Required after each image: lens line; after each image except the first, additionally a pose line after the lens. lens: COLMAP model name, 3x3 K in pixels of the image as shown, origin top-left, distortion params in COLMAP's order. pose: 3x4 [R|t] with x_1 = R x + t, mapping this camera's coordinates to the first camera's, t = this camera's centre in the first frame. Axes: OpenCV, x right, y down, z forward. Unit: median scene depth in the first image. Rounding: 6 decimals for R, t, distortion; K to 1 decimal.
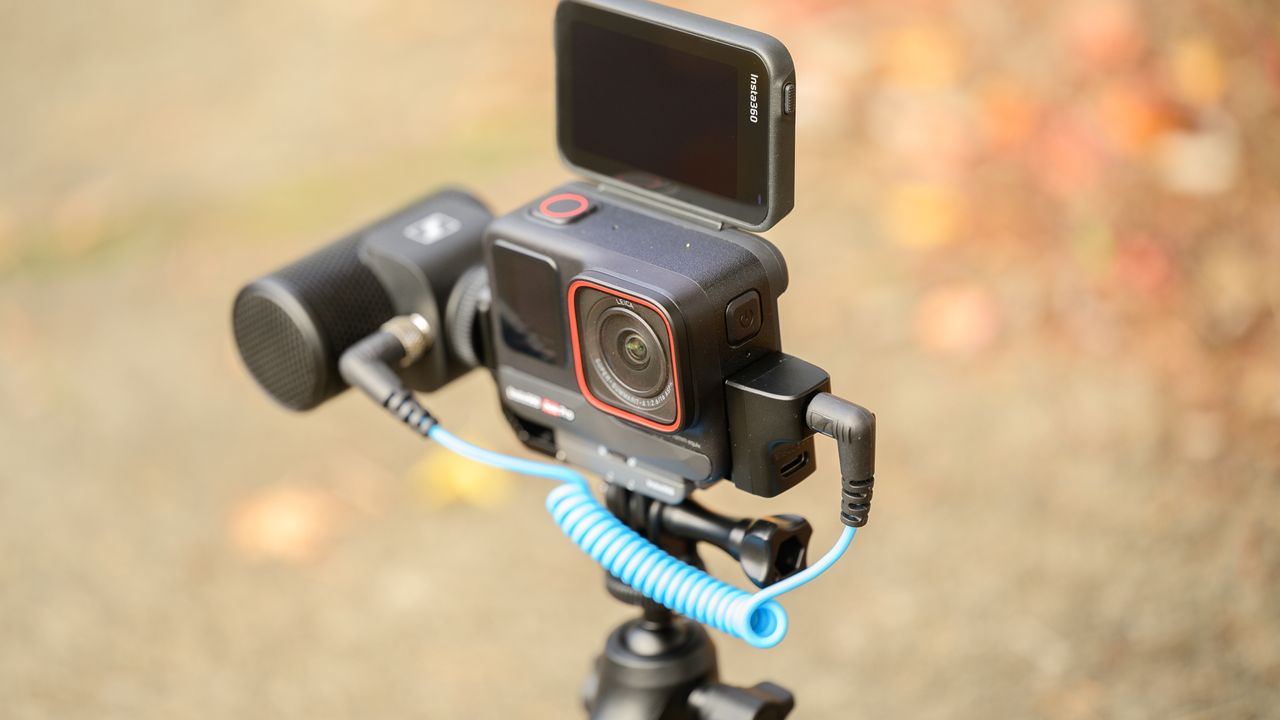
lens RADIAL K [[3850.6, 0, 640.0], [0, 3850.6, 360.0], [0, 0, 1]] dist [0.394585, 1.134258]
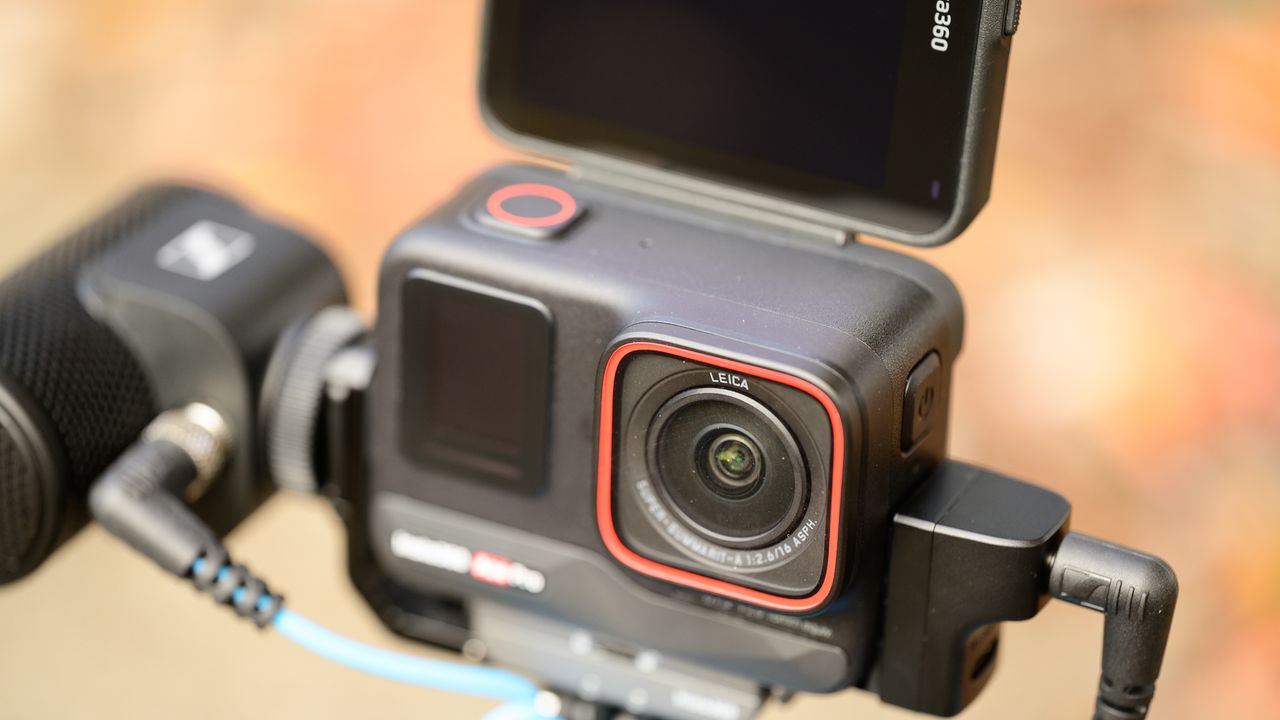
lens RADIAL K [[3850.6, 0, 640.0], [0, 3850.6, 360.0], [0, 0, 1]] dist [0.394585, 1.134258]
pose [[0.933313, -0.022948, 0.358330, -0.205620], [0.025361, 0.999676, -0.002033, -0.016275], [-0.358168, 0.010985, 0.933593, 0.477602]]
